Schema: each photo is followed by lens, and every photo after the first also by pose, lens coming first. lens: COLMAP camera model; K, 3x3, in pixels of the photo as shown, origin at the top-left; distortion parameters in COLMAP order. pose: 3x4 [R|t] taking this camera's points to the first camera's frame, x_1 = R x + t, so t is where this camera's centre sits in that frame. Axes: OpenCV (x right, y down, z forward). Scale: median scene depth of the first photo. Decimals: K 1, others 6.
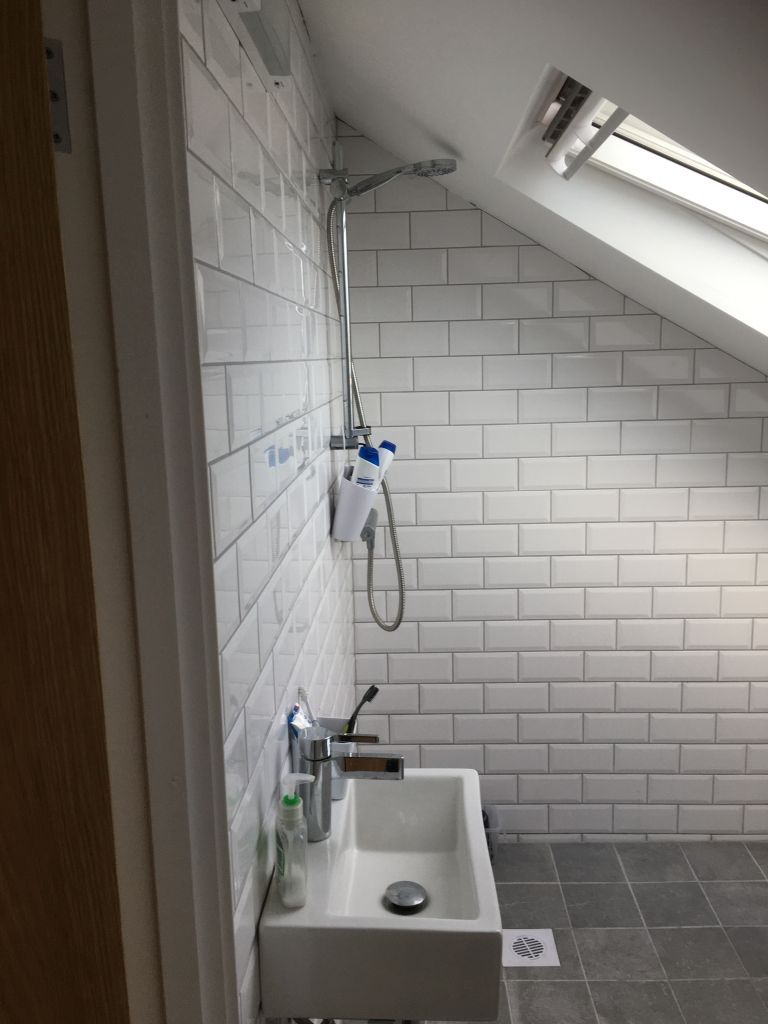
lens RADIAL K [[871.5, 0, 380.6], [0, 871.5, 516.9], [0, 0, 1]] dist [0.070590, -0.071846]
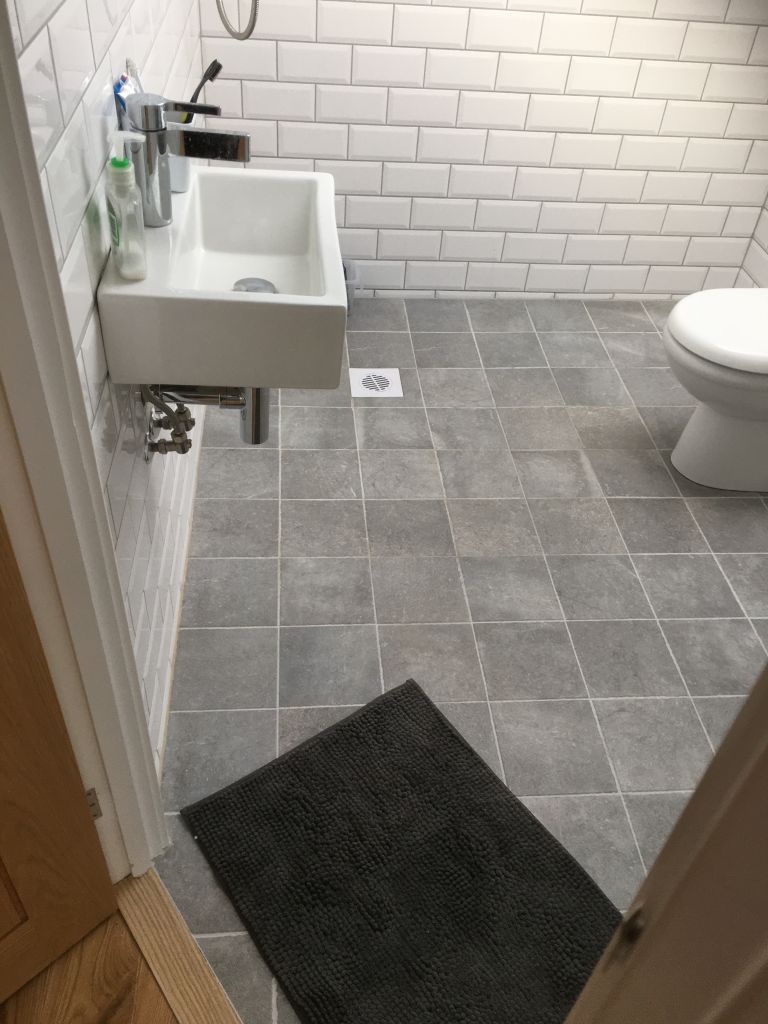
lens RADIAL K [[871.5, 0, 382.1], [0, 871.5, 513.6], [0, 0, 1]] dist [0.070590, -0.071846]
pose [[0.988274, -0.010770, 0.152313, 0.010005], [-0.070960, 0.850860, 0.520578, 0.068662], [-0.135204, -0.525281, 0.840119, 0.012175]]
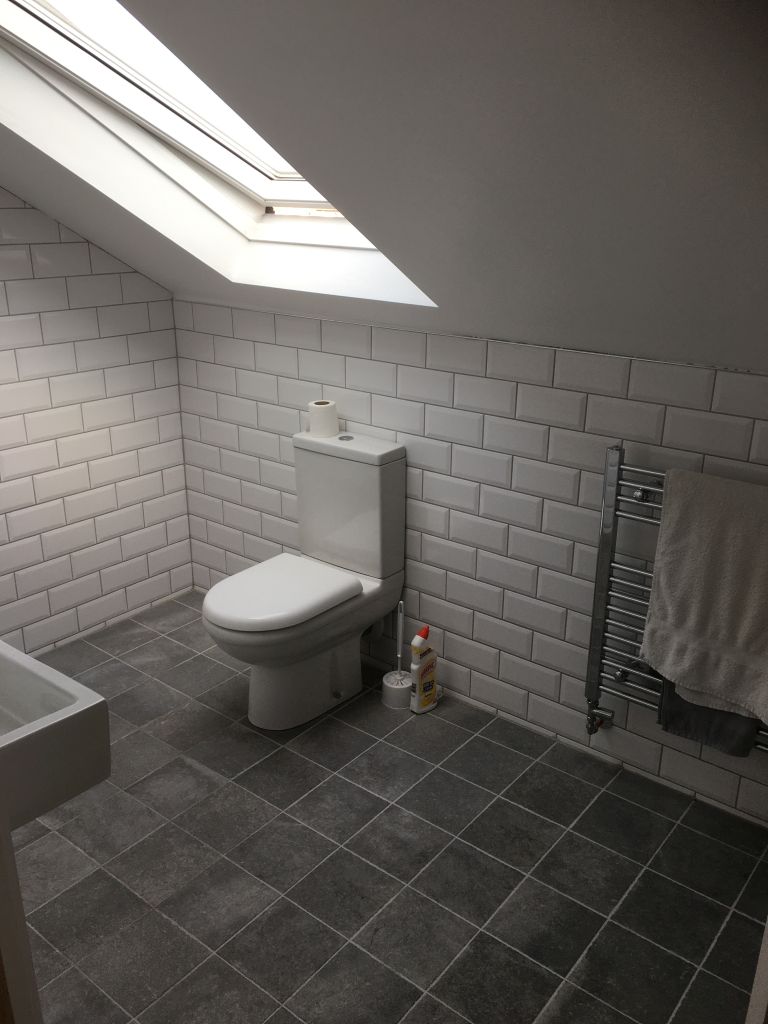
lens RADIAL K [[871.5, 0, 385.6], [0, 871.5, 508.1], [0, 0, 1]] dist [0.070590, -0.071846]
pose [[0.595911, -0.246214, 0.764375, -0.224508], [0.119289, 0.968419, 0.218941, 0.010299], [-0.794141, -0.039288, 0.606462, 0.023690]]
